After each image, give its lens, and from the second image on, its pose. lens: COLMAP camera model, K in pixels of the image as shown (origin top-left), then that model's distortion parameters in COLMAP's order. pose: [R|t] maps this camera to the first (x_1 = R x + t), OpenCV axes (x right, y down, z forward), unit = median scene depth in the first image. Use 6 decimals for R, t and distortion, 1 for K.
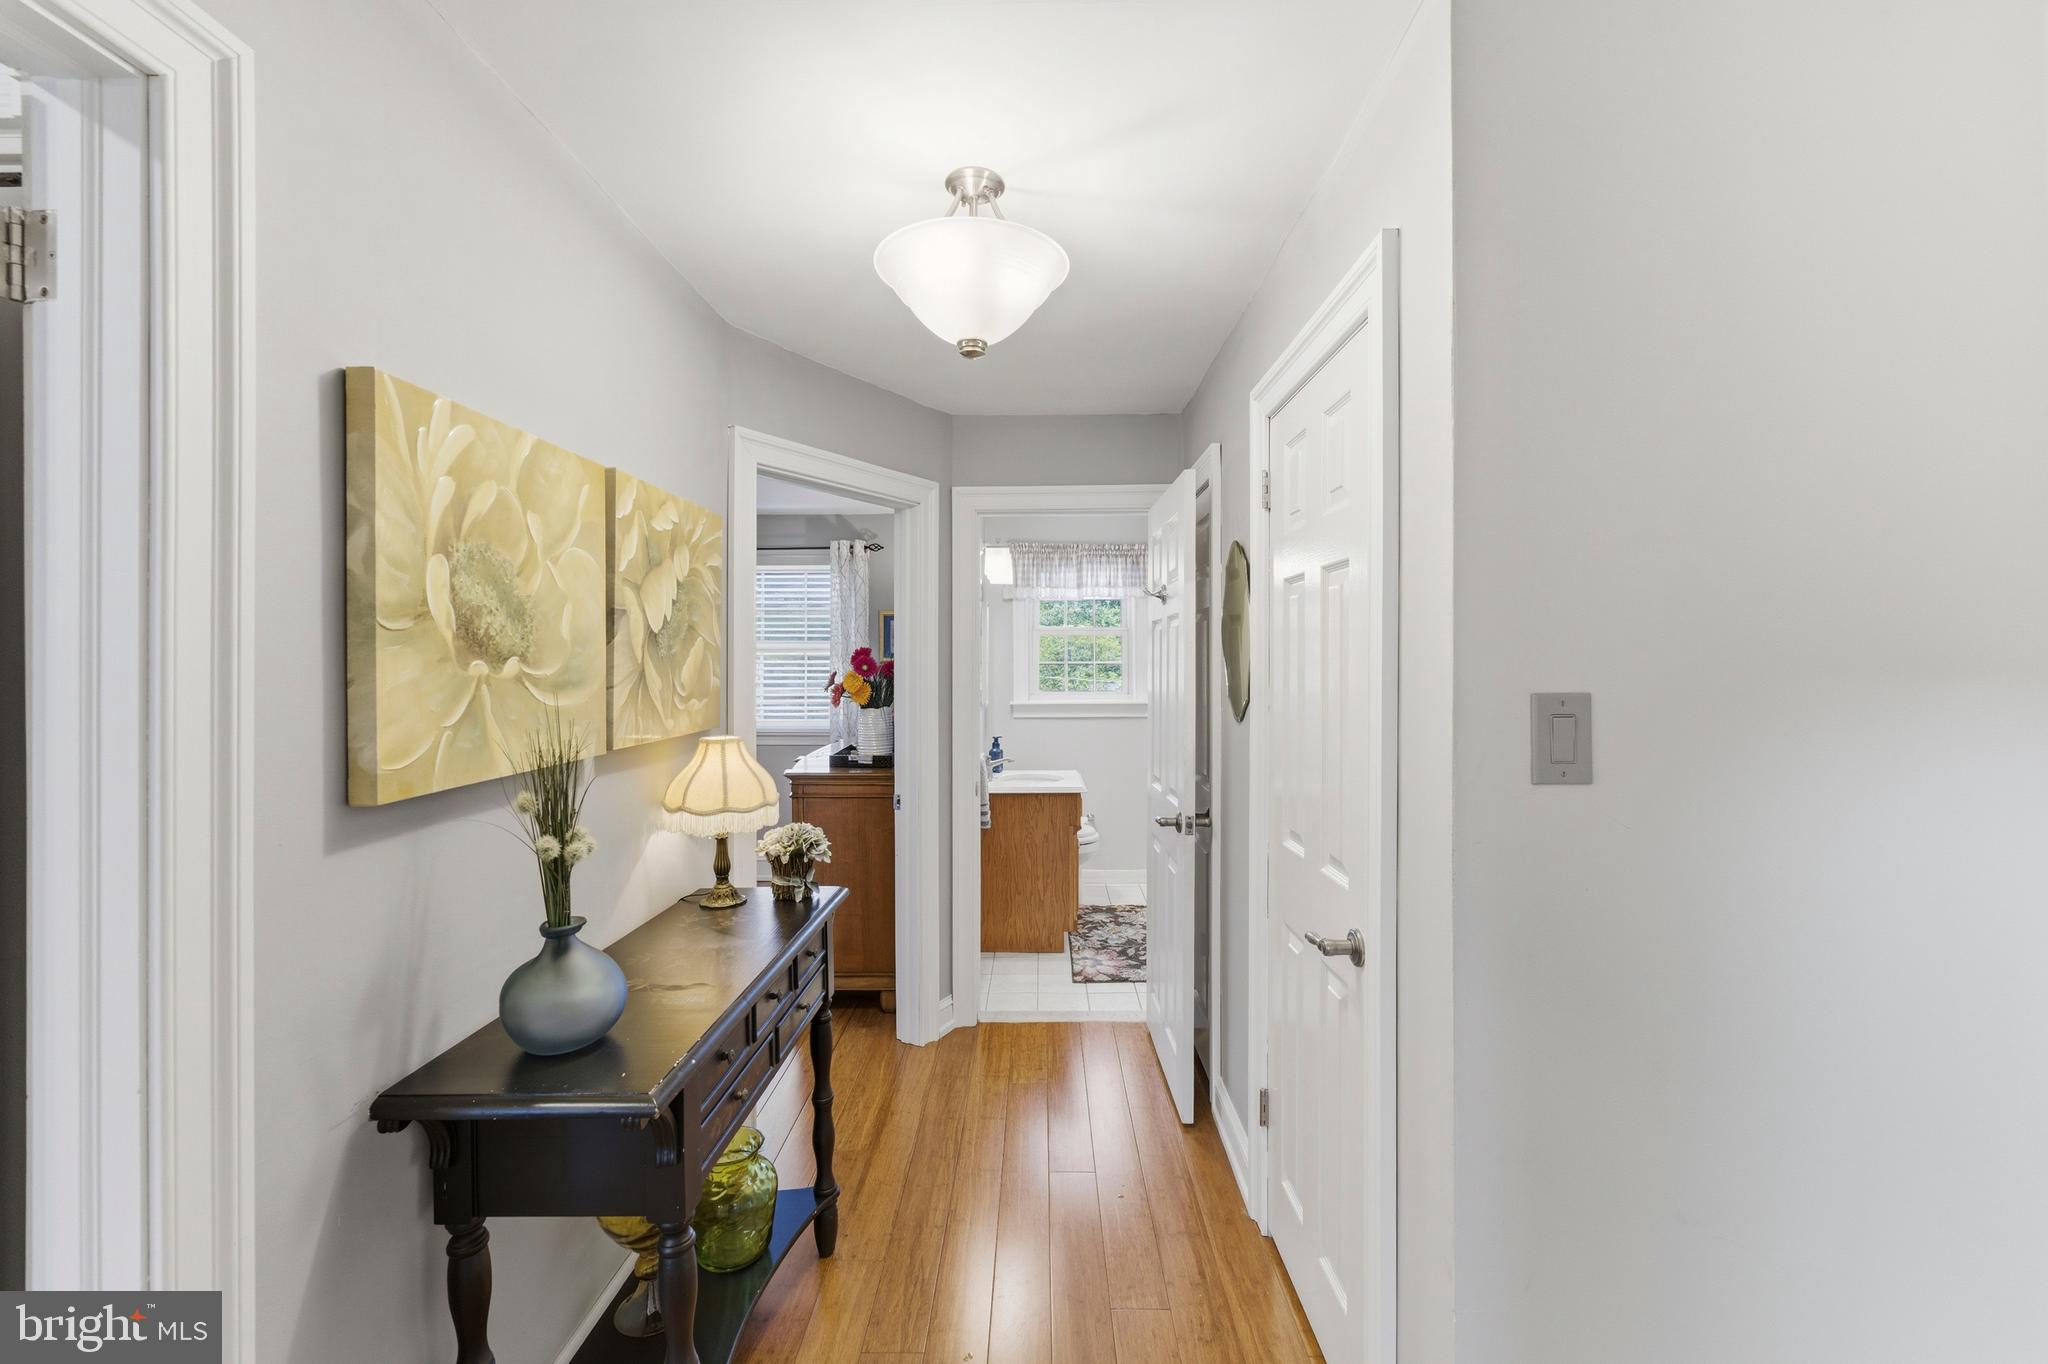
lens RADIAL K [[833.8, 0, 1022.6], [0, 833.8, 678.3], [0, 0, 1]] dist [-0.009132, 0.001731]
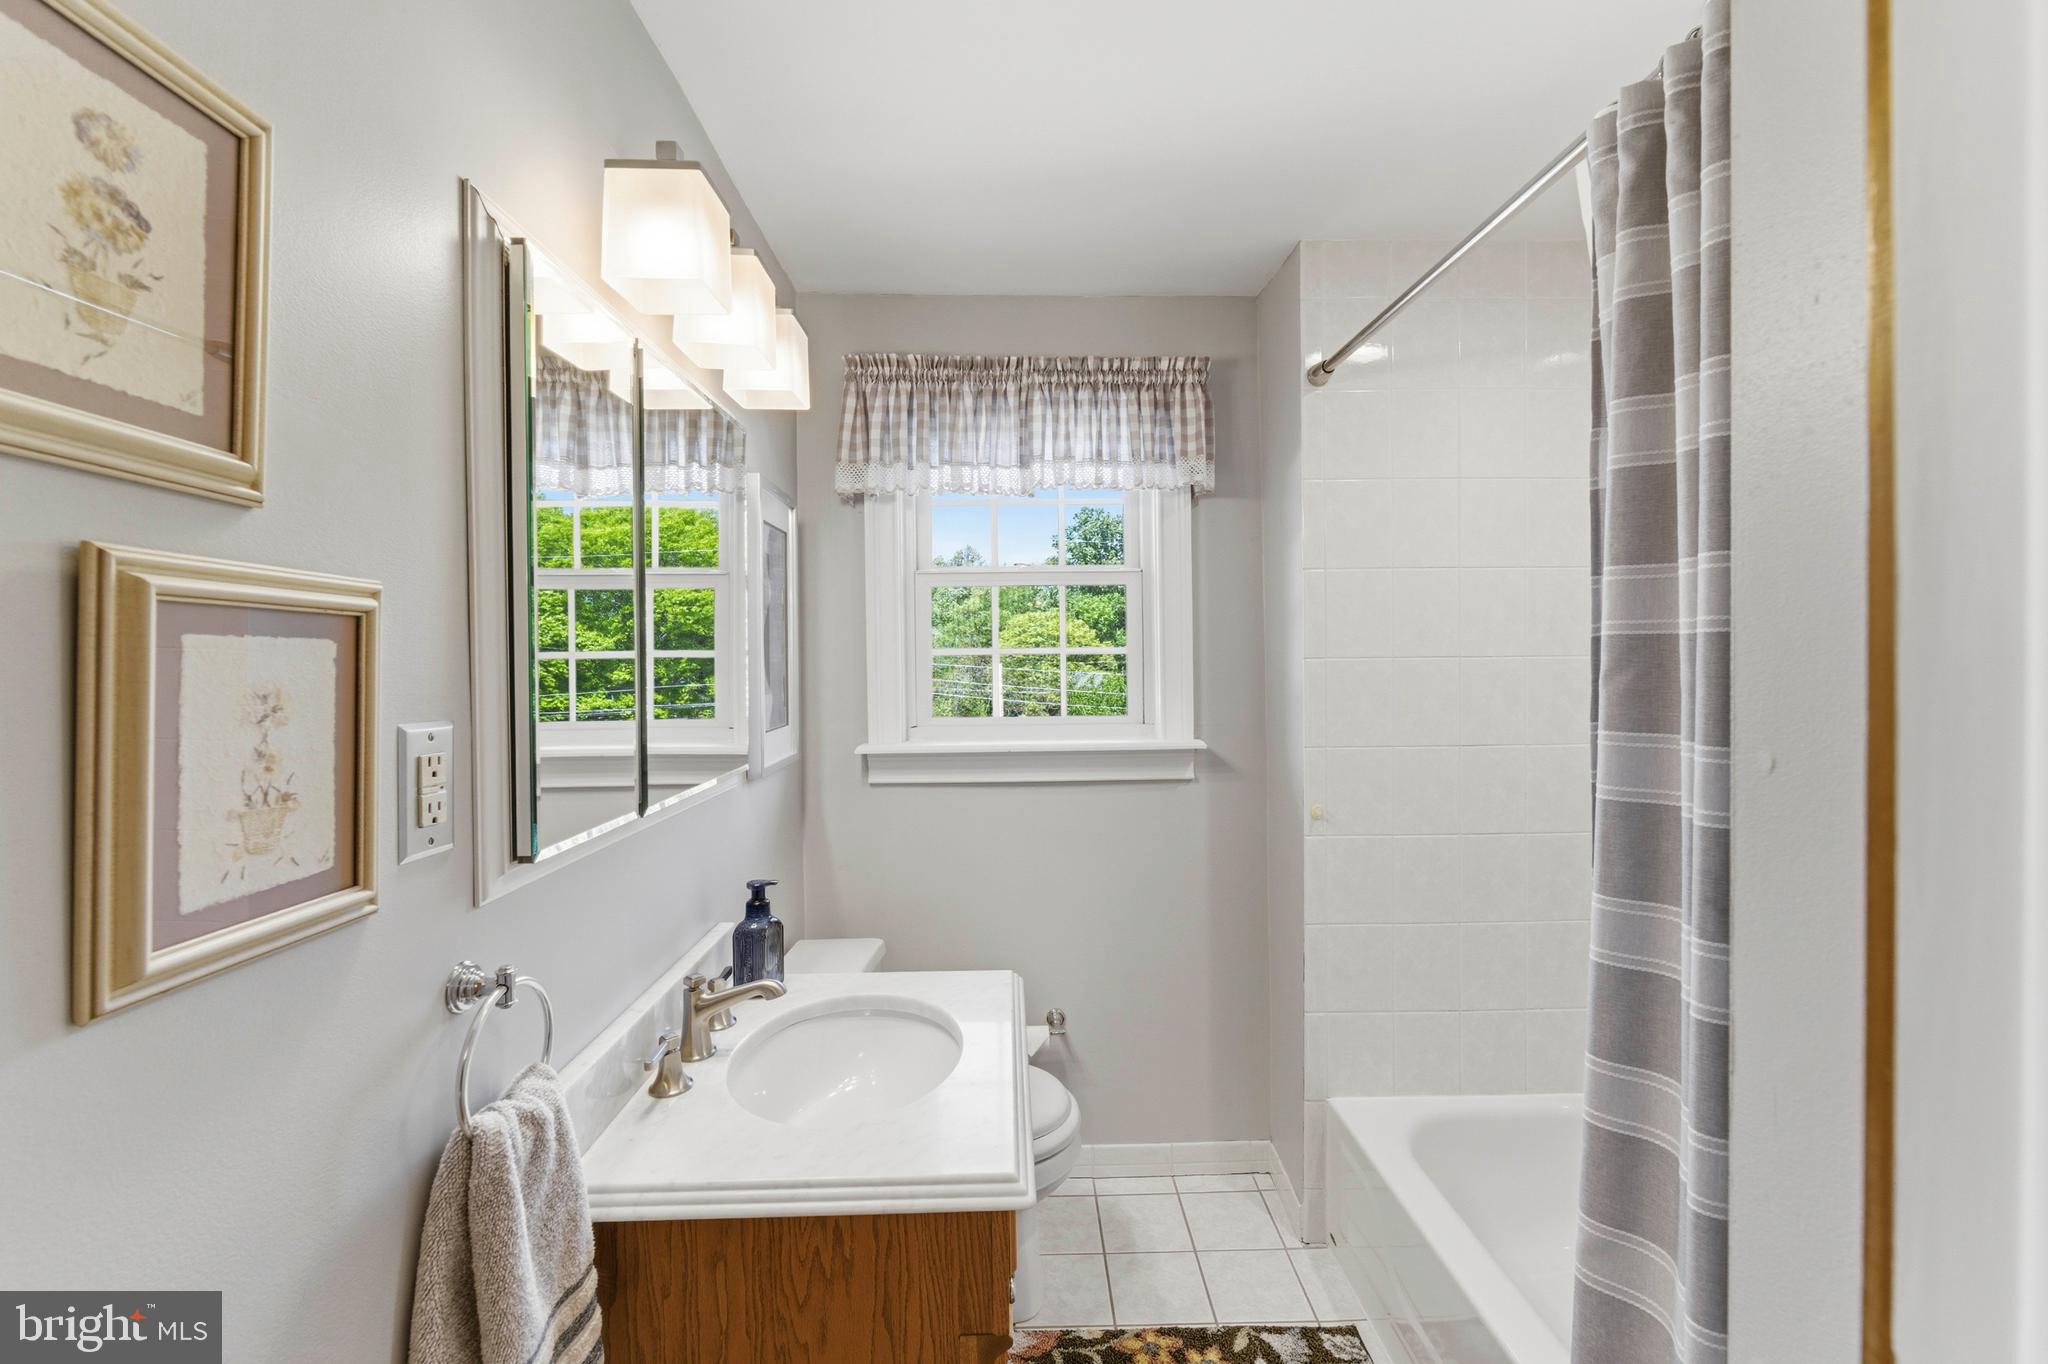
lens RADIAL K [[833.8, 0, 1027.0], [0, 833.8, 669.4], [0, 0, 1]] dist [-0.009132, 0.001731]
pose [[0.999182, -0.007771, 0.039678, 0.052582], [0.007717, 0.999969, 0.001514, -0.010404], [-0.039689, -0.001207, 0.999211, 0.596444]]
